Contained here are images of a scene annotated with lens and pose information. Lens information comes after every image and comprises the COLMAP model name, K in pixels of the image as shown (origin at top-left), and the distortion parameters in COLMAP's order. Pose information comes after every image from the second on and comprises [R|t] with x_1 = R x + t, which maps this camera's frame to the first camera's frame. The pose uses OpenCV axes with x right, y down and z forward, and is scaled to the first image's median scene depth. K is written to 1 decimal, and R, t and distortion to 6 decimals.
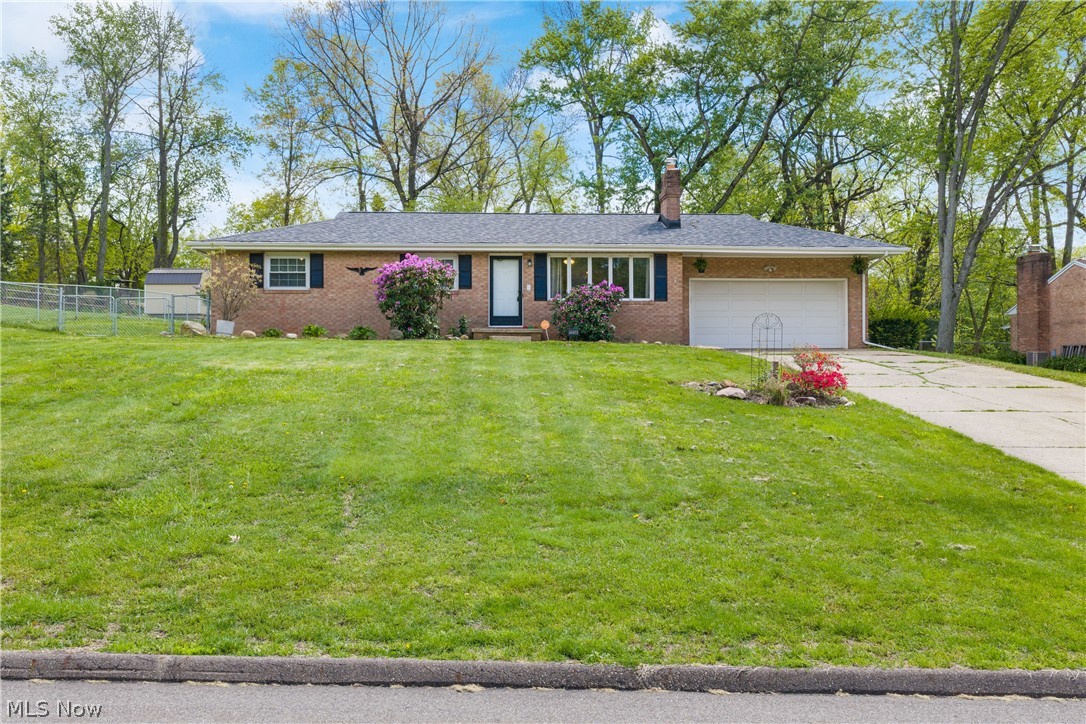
lens RADIAL K [[886.8, 0, 484.5], [0, 886.8, 338.2], [0, 0, 1]] dist [-0.006619, -0.003288]
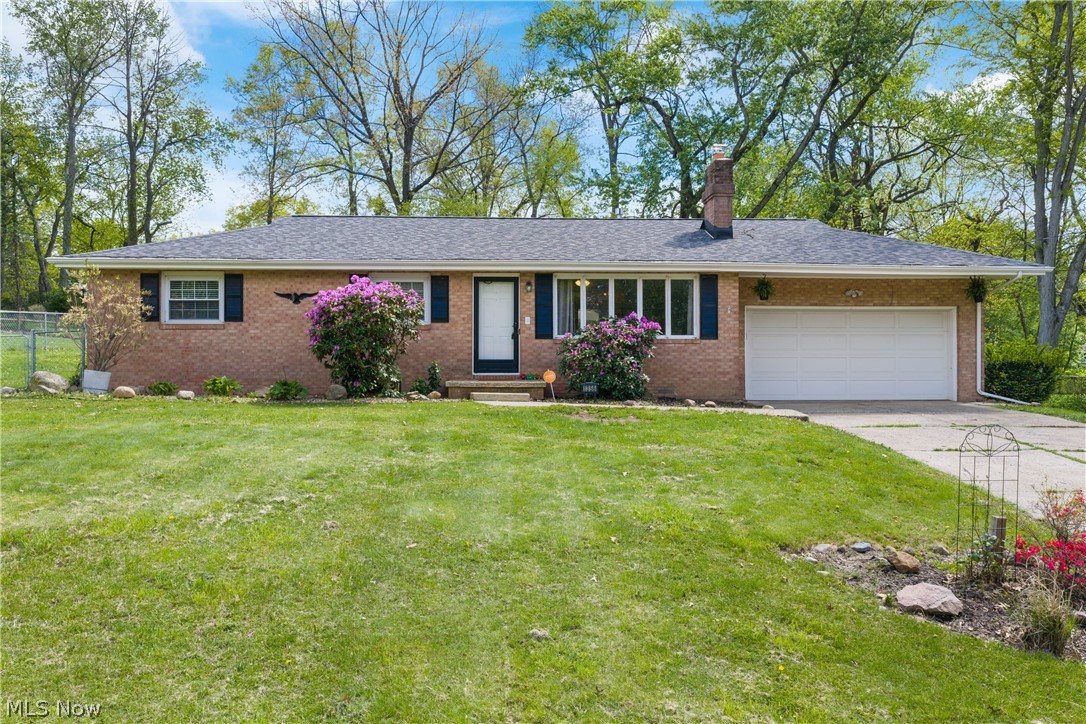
lens RADIAL K [[905.1, 0, 529.8], [0, 905.1, 358.8], [0, 0, 1]] dist [0.000389, -0.004854]
pose [[0.999186, -0.004406, 0.040110, 0.011709], [0.003760, 0.999862, 0.016174, -0.020445], [-0.040176, -0.016010, 0.999064, 0.139818]]
